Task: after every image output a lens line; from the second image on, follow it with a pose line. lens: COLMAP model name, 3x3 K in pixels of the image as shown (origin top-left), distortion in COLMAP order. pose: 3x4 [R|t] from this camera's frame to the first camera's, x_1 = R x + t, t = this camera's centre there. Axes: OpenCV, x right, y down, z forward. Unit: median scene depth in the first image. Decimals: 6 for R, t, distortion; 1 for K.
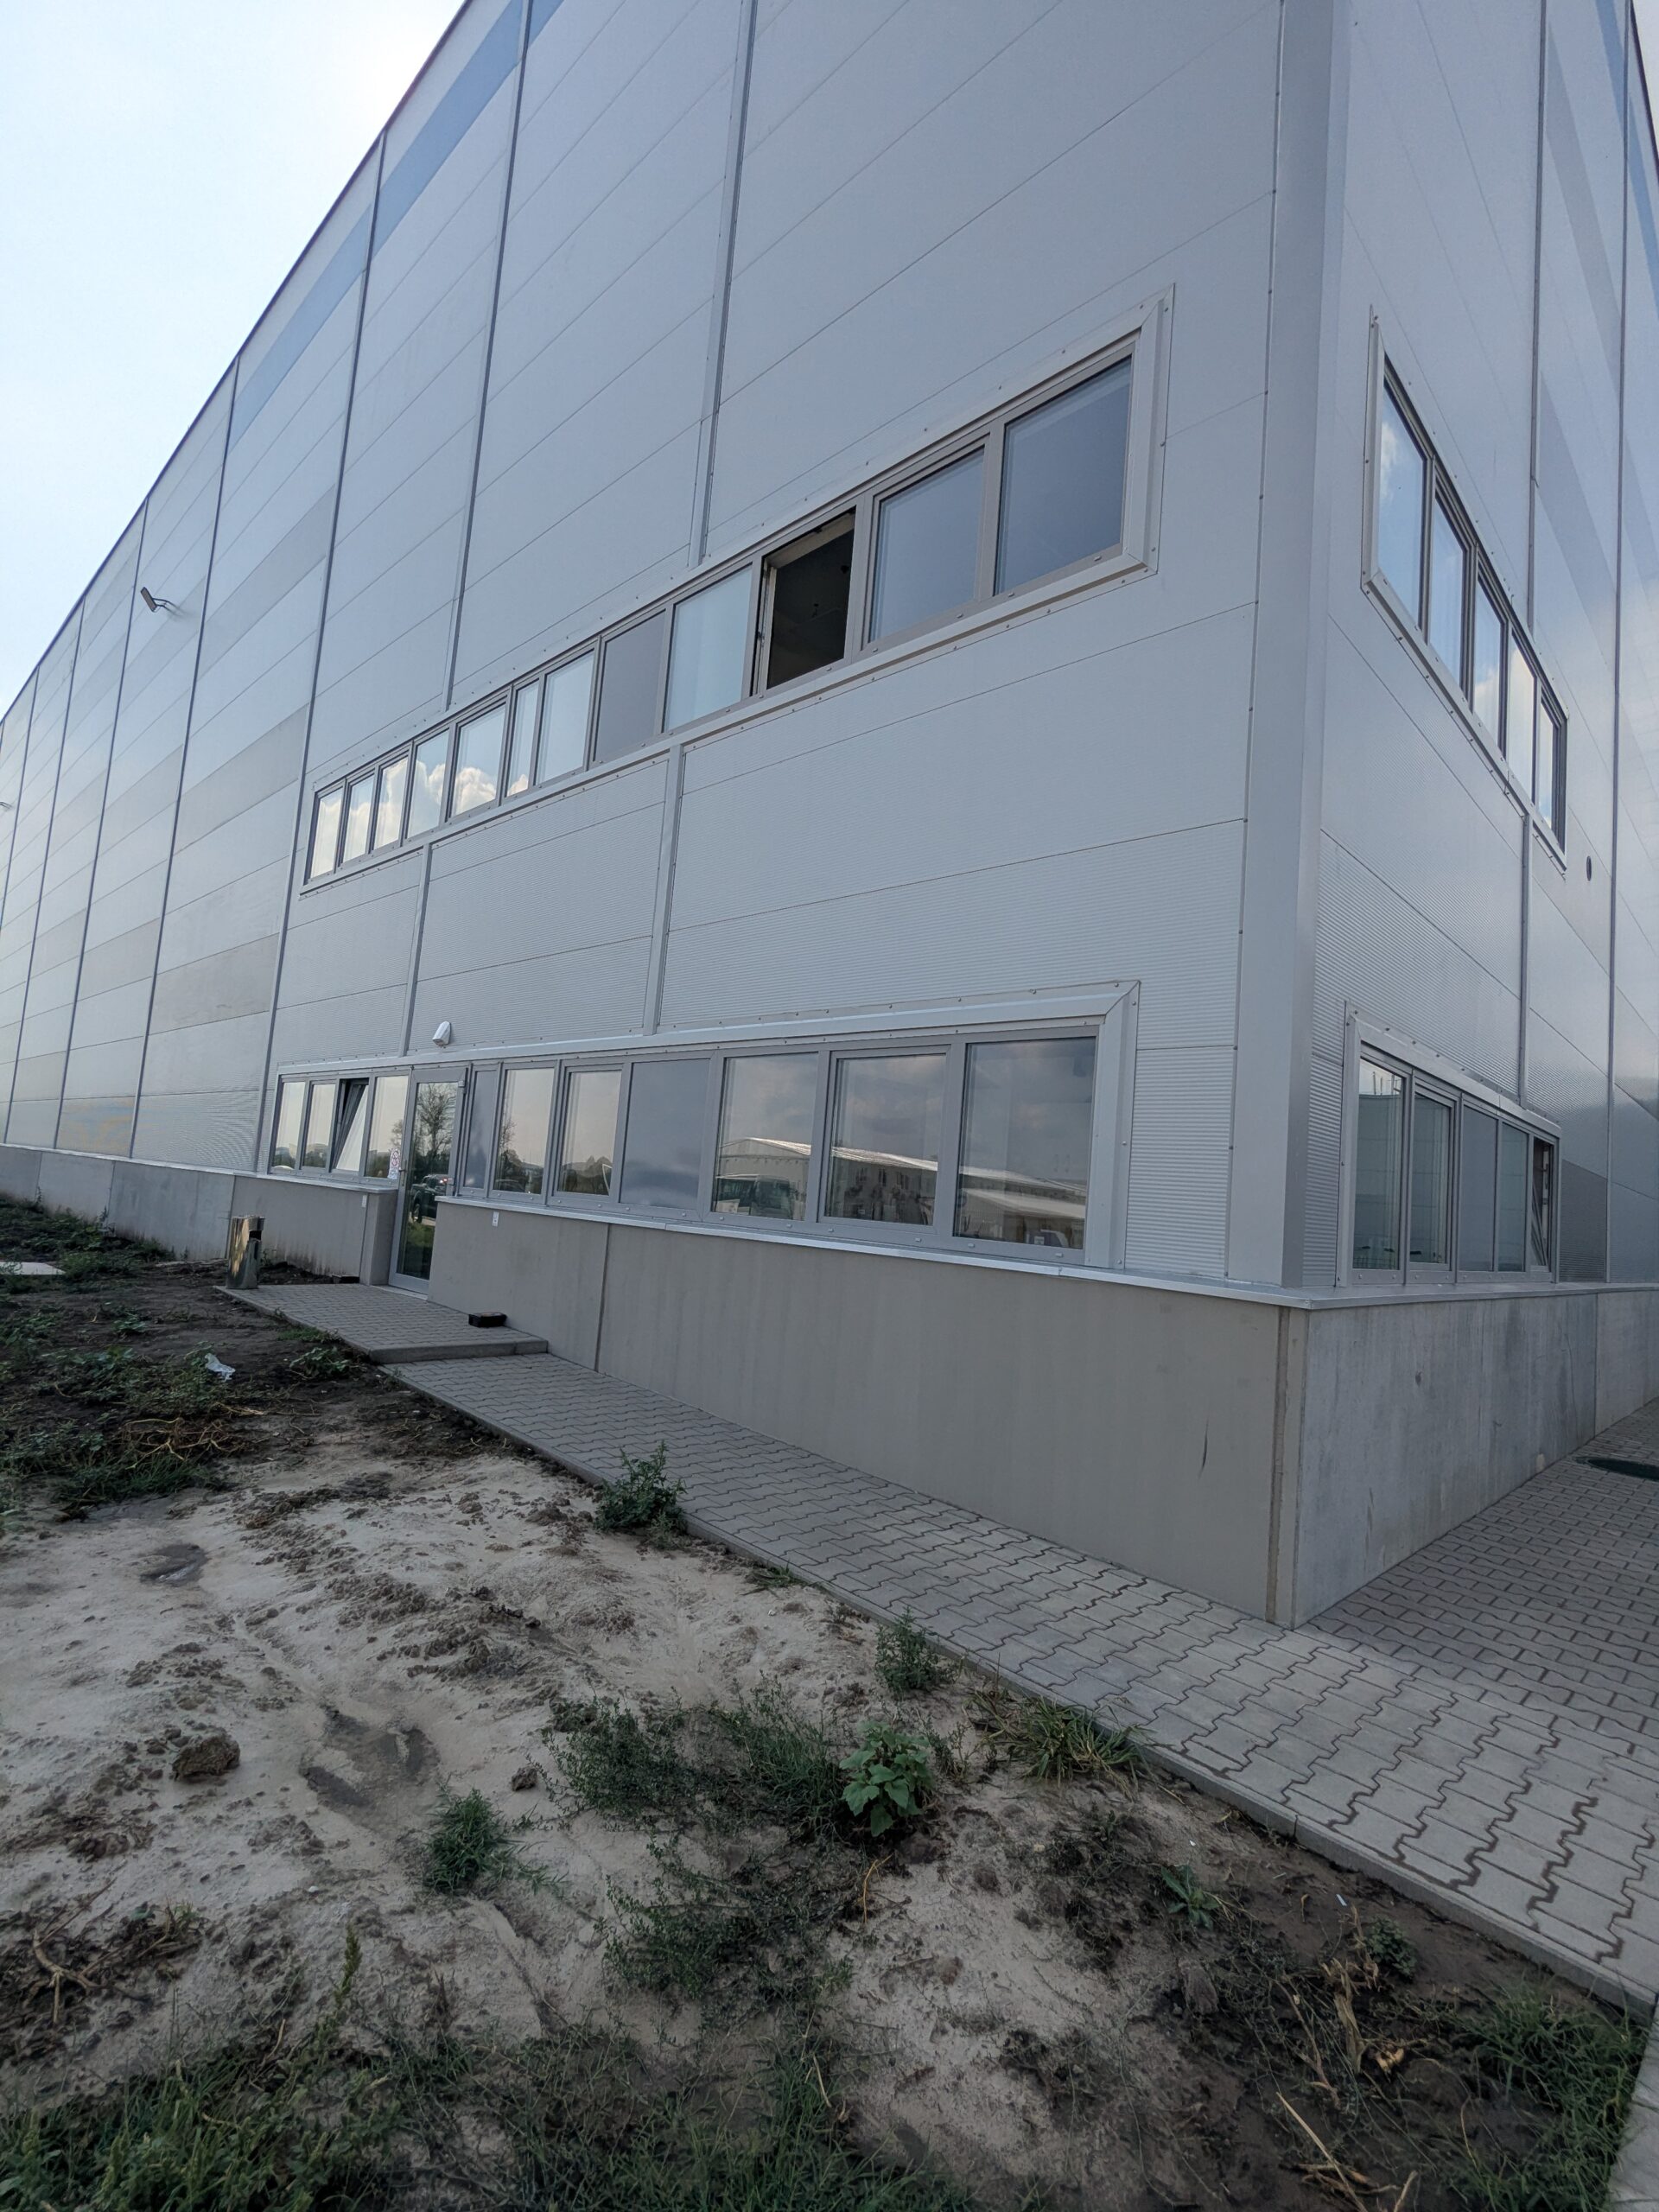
lens RADIAL K [[1054.0, 0, 831.7], [0, 1054.0, 1089.0], [0, 0, 1]] dist [-0.002049, -0.000139]
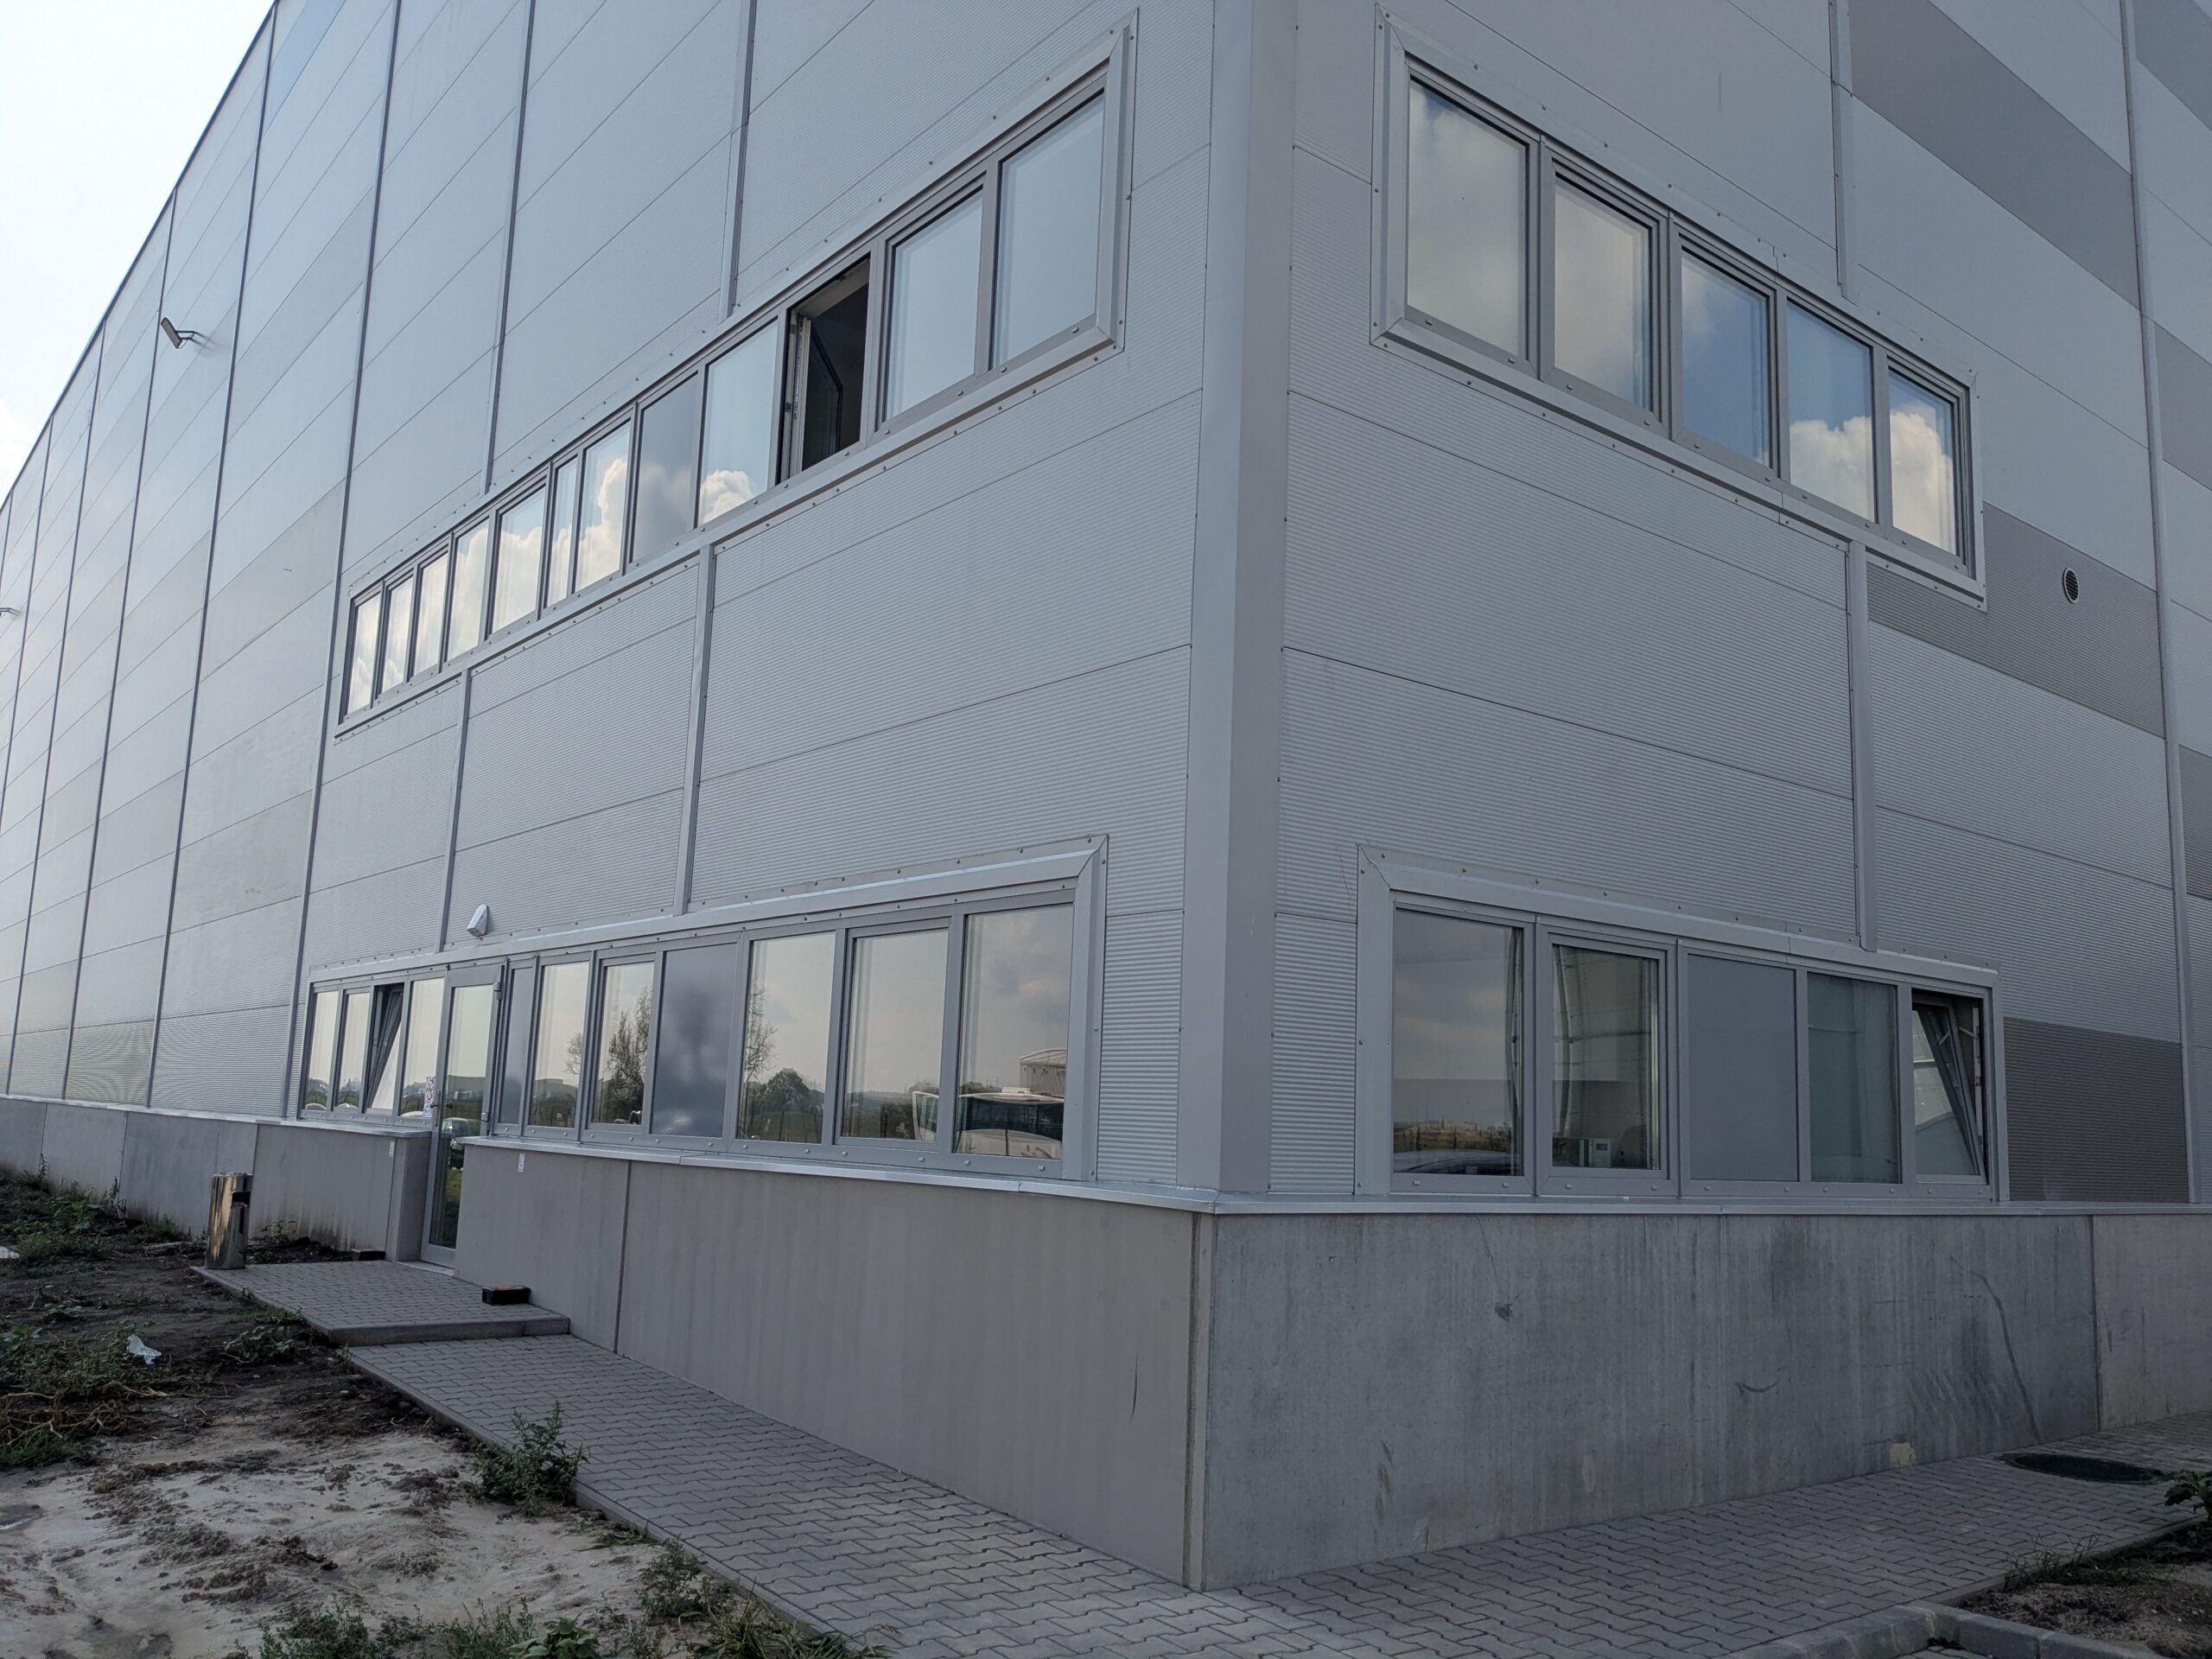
lens RADIAL K [[1749.4, 0, 1111.0], [0, 1749.4, 826.2], [0, 0, 1]] dist [0.058803, -0.090982]
pose [[0.990571, -0.060209, -0.123062, 0.312752], [0.051300, 0.995914, -0.074321, -0.003478], [0.127034, 0.067308, 0.989612, -0.258581]]
